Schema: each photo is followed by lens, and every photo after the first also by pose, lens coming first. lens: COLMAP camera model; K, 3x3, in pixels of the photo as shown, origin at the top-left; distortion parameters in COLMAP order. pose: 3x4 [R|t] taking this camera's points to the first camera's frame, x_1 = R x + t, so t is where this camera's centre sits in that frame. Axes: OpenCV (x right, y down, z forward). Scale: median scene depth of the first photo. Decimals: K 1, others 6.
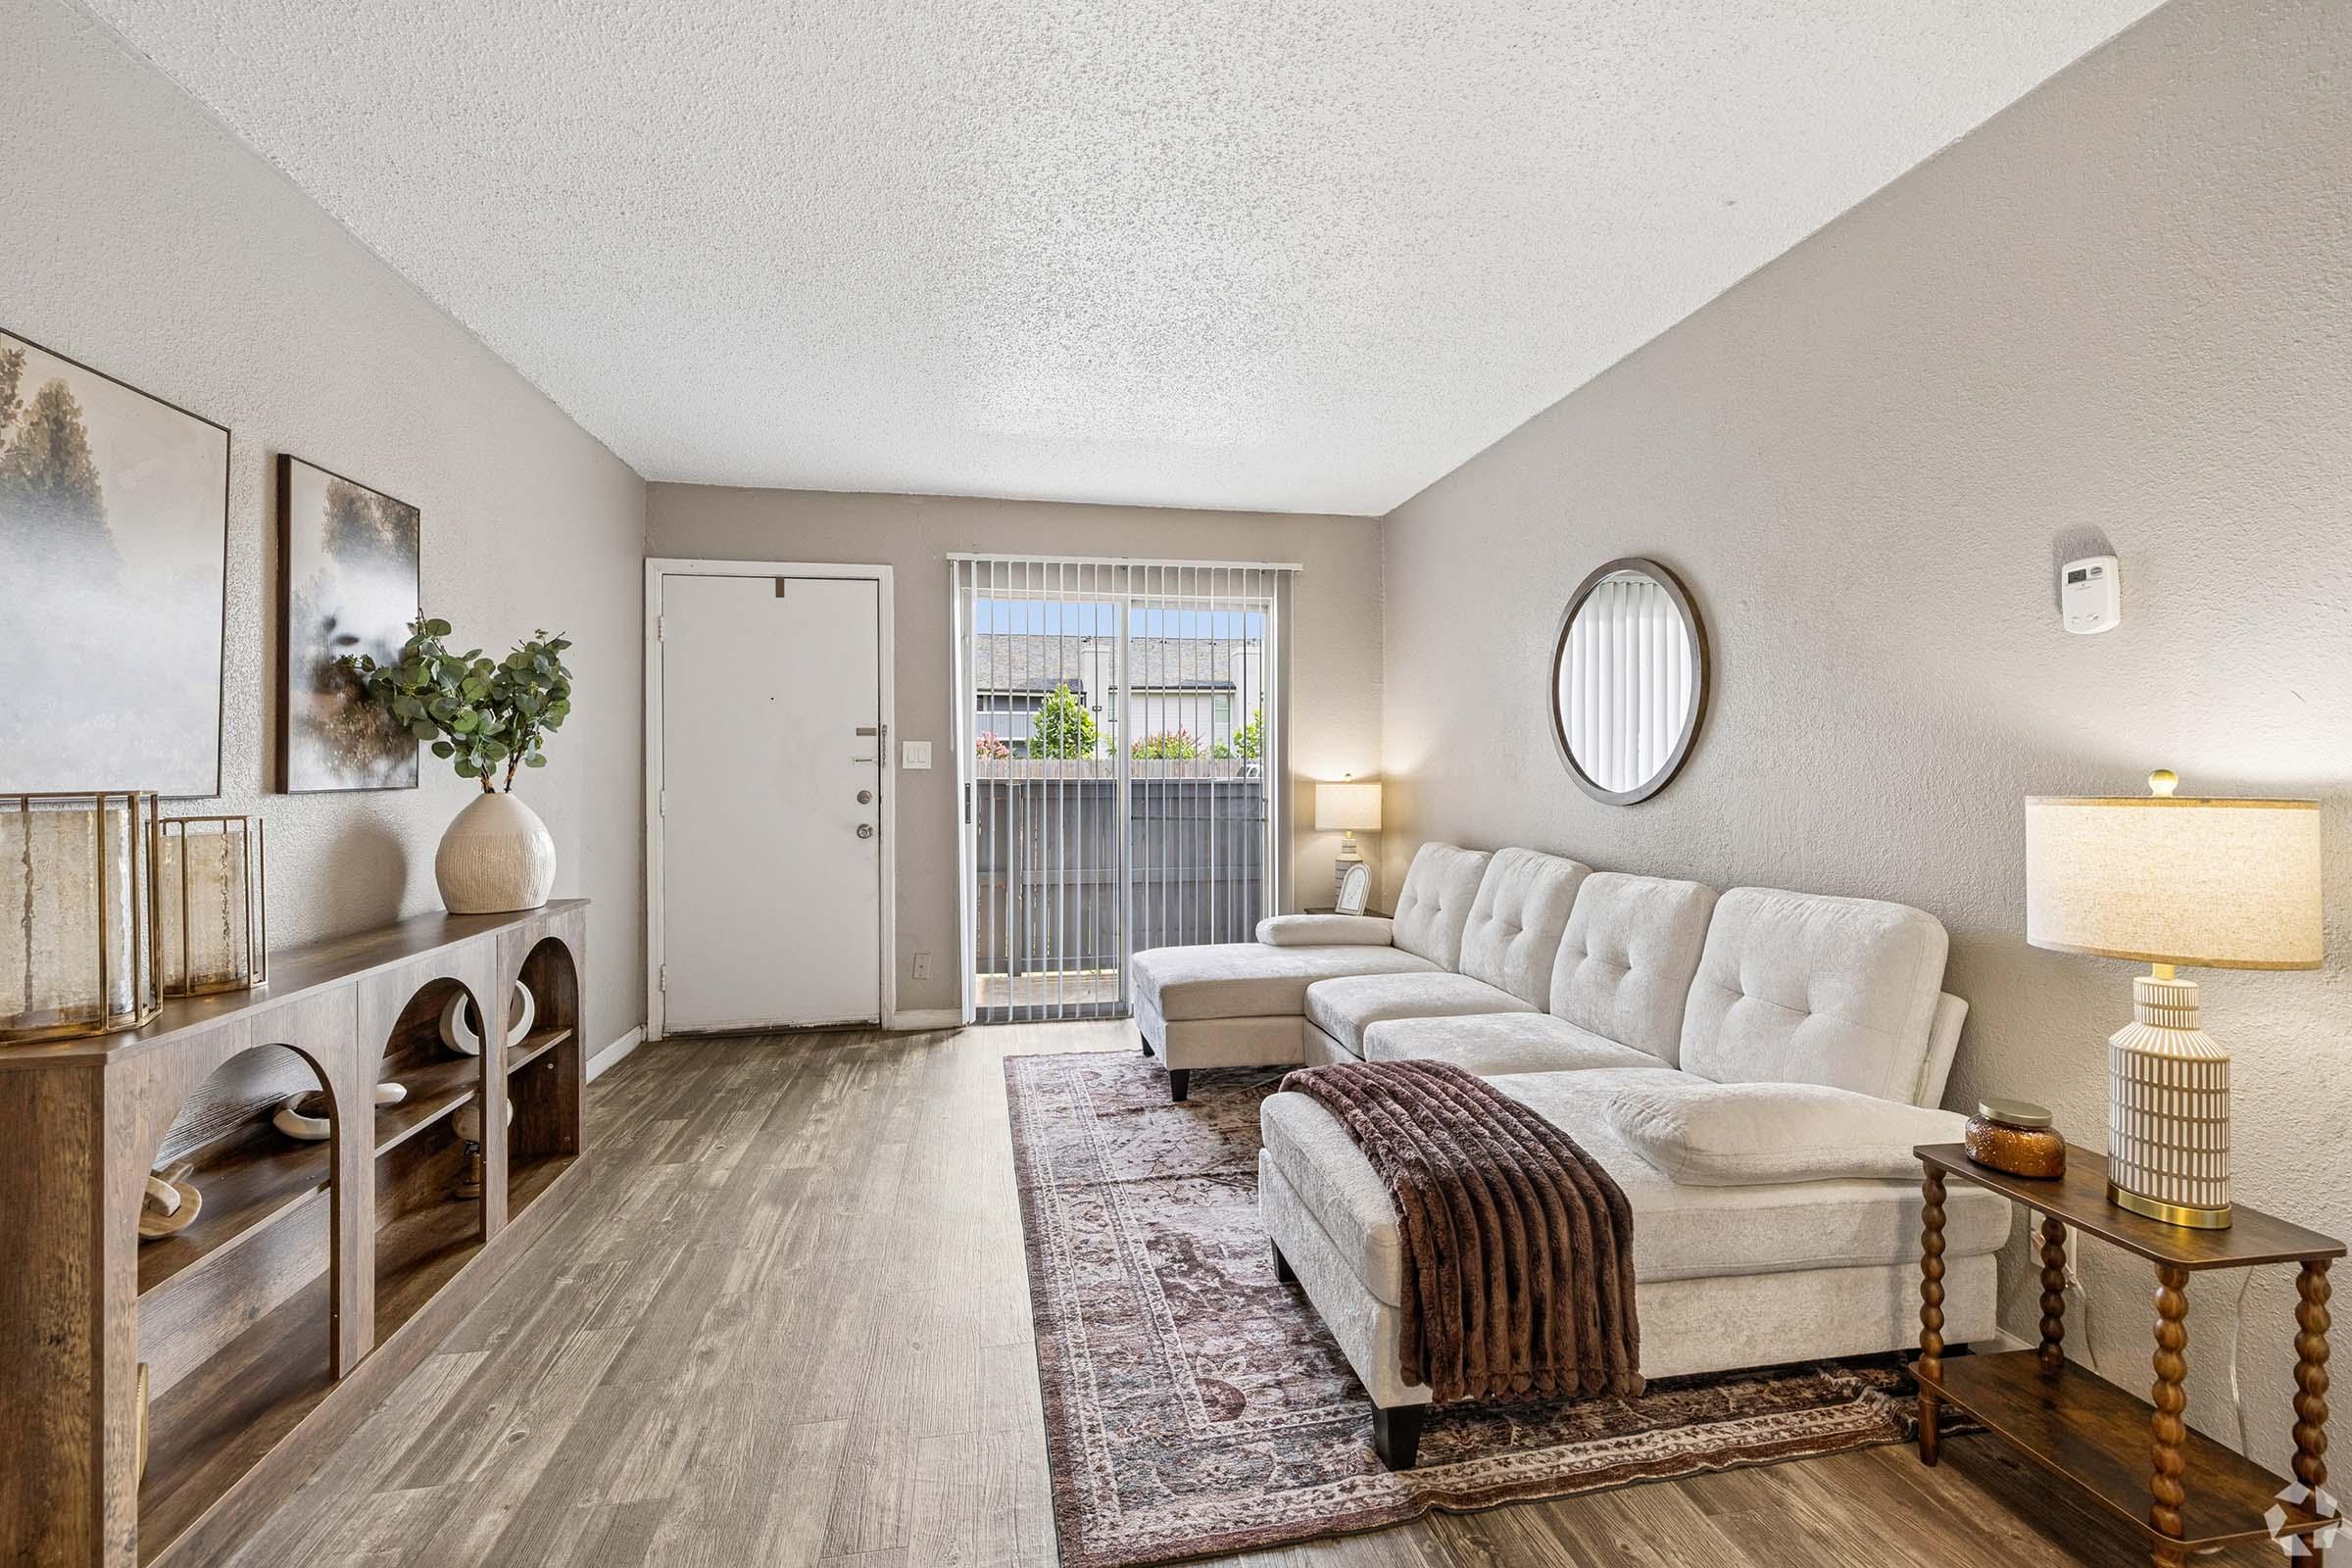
lens RADIAL K [[1010.8, 0, 1171.3], [0, 1010.8, 760.4], [0, 0, 1]] dist [0.000169, 0.000063]
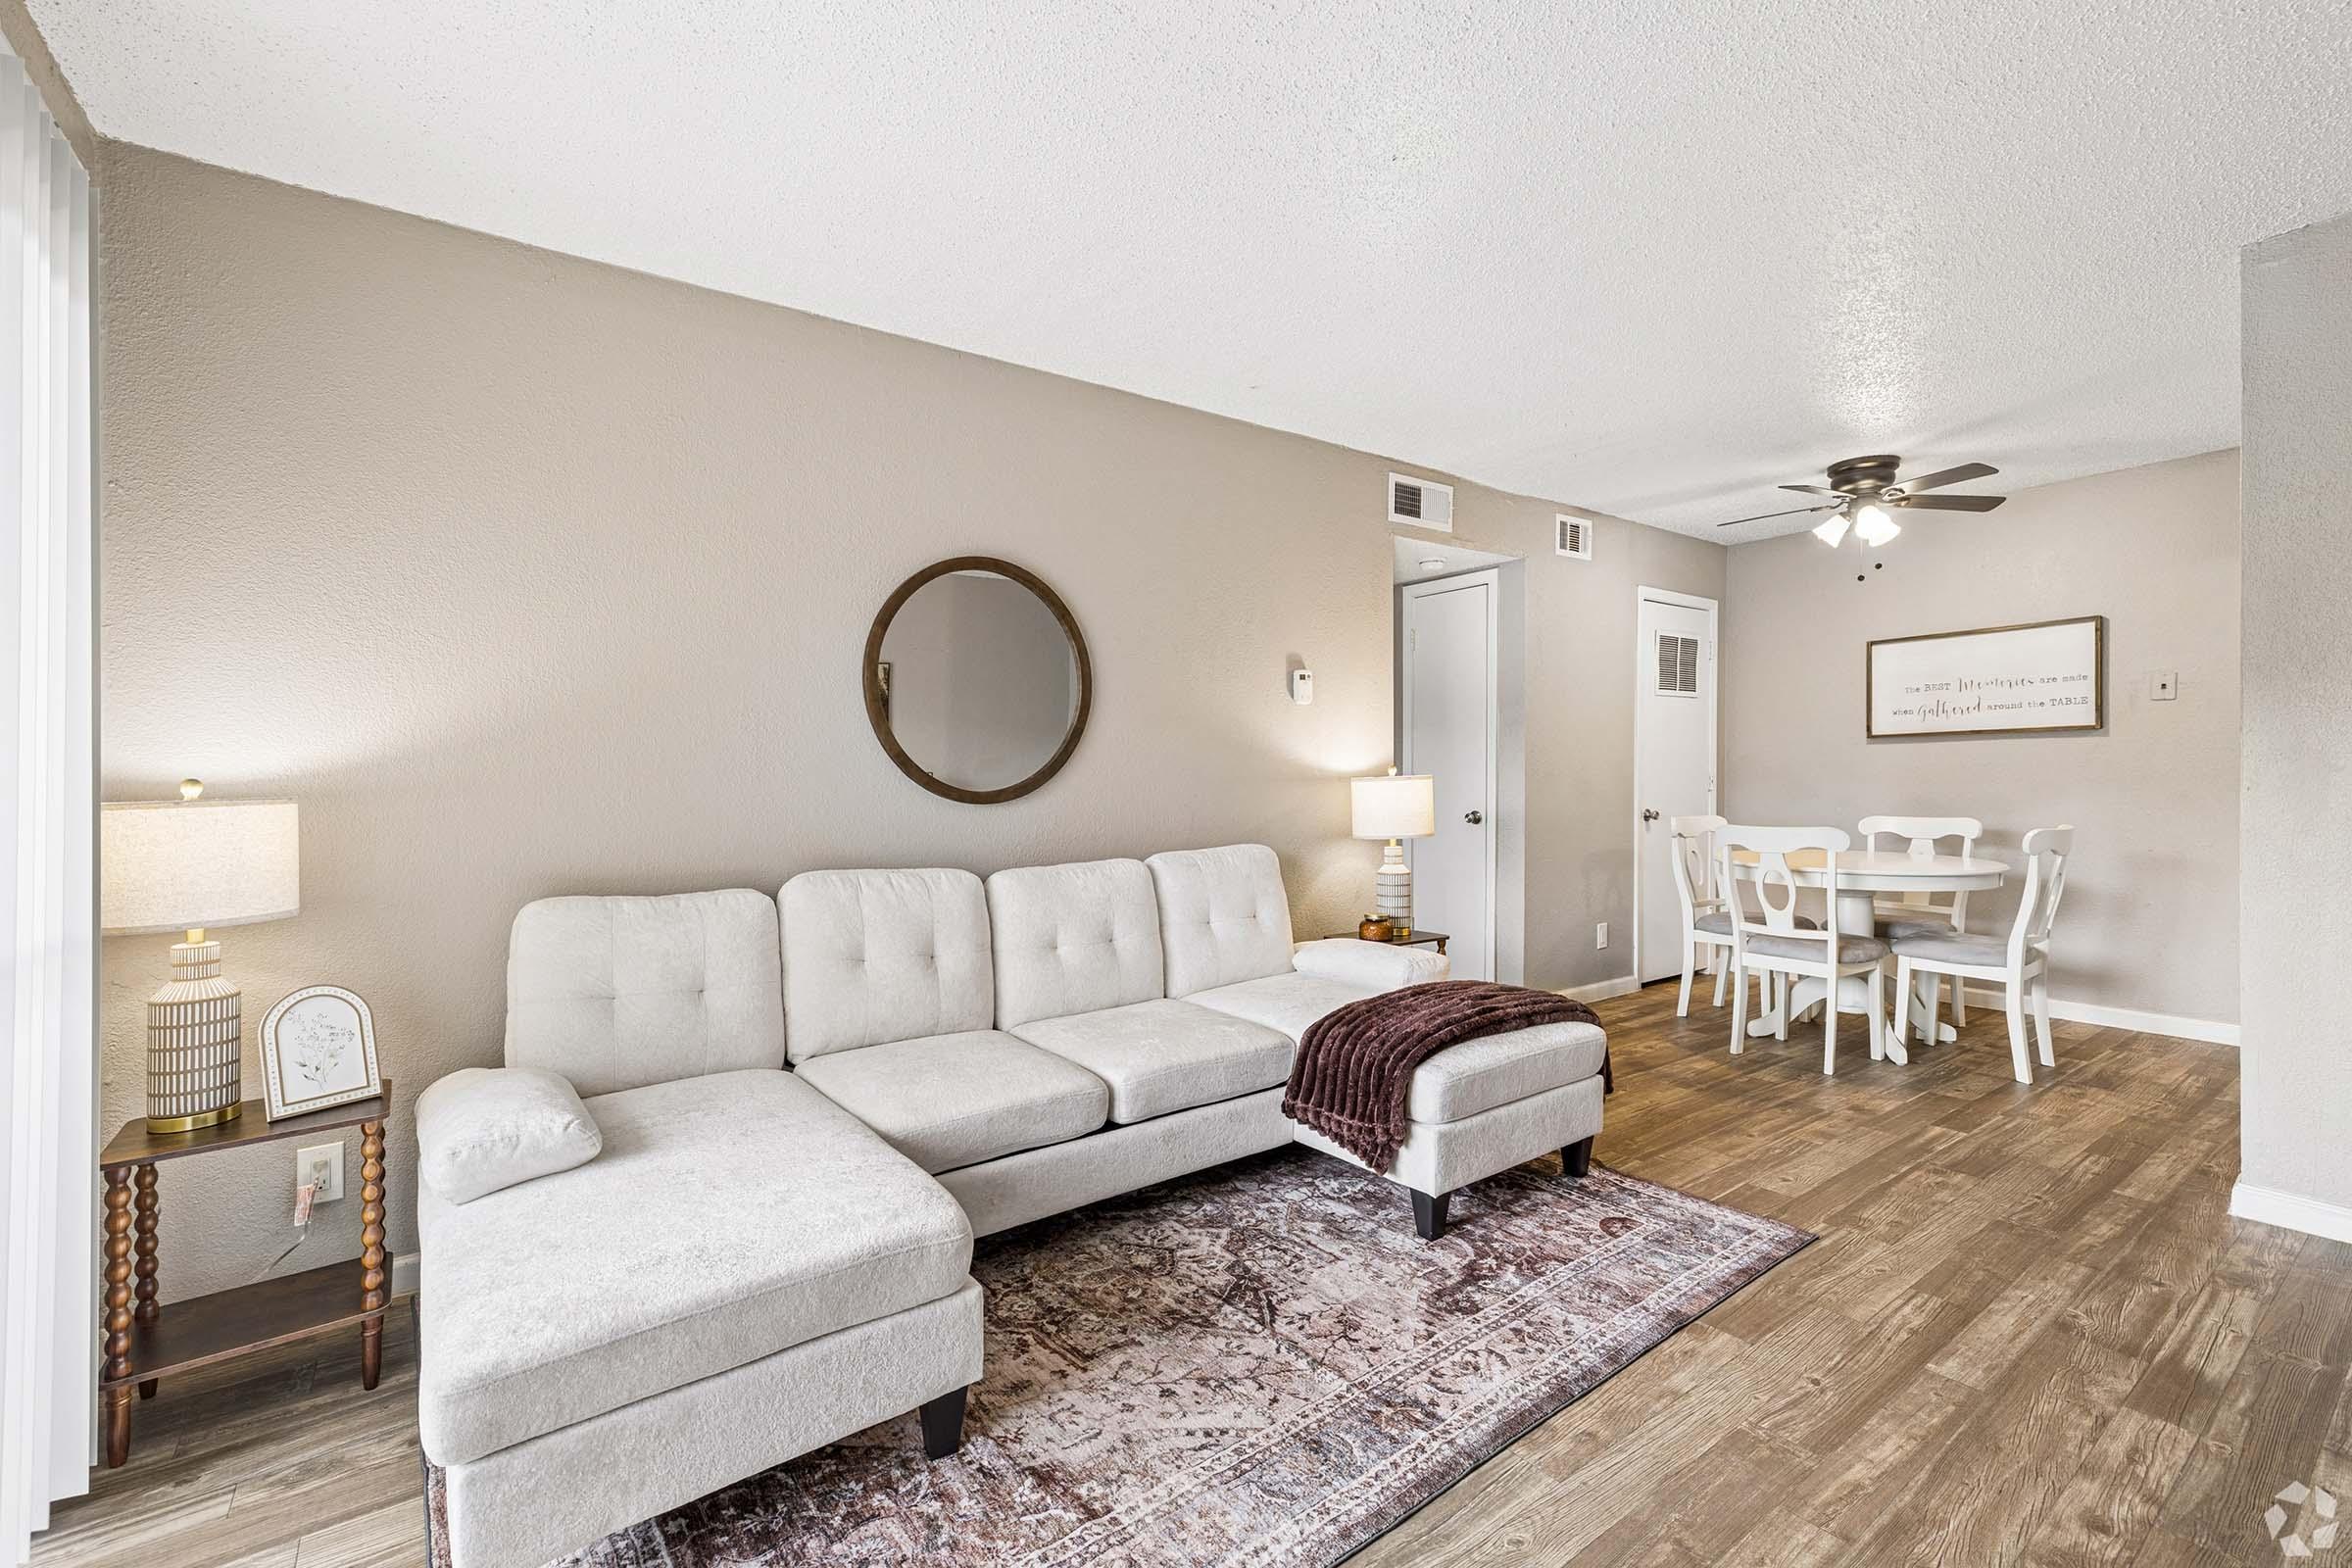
lens RADIAL K [[1010.8, 0, 1171.3], [0, 1010.8, 760.4], [0, 0, 1]] dist [0.000169, 0.000063]
pose [[-0.431009, 0.005327, 0.902332, -0.686322], [-0.003890, 0.999962, -0.007762, 0.011492], [-0.902339, -0.006855, -0.430972, 1.585136]]
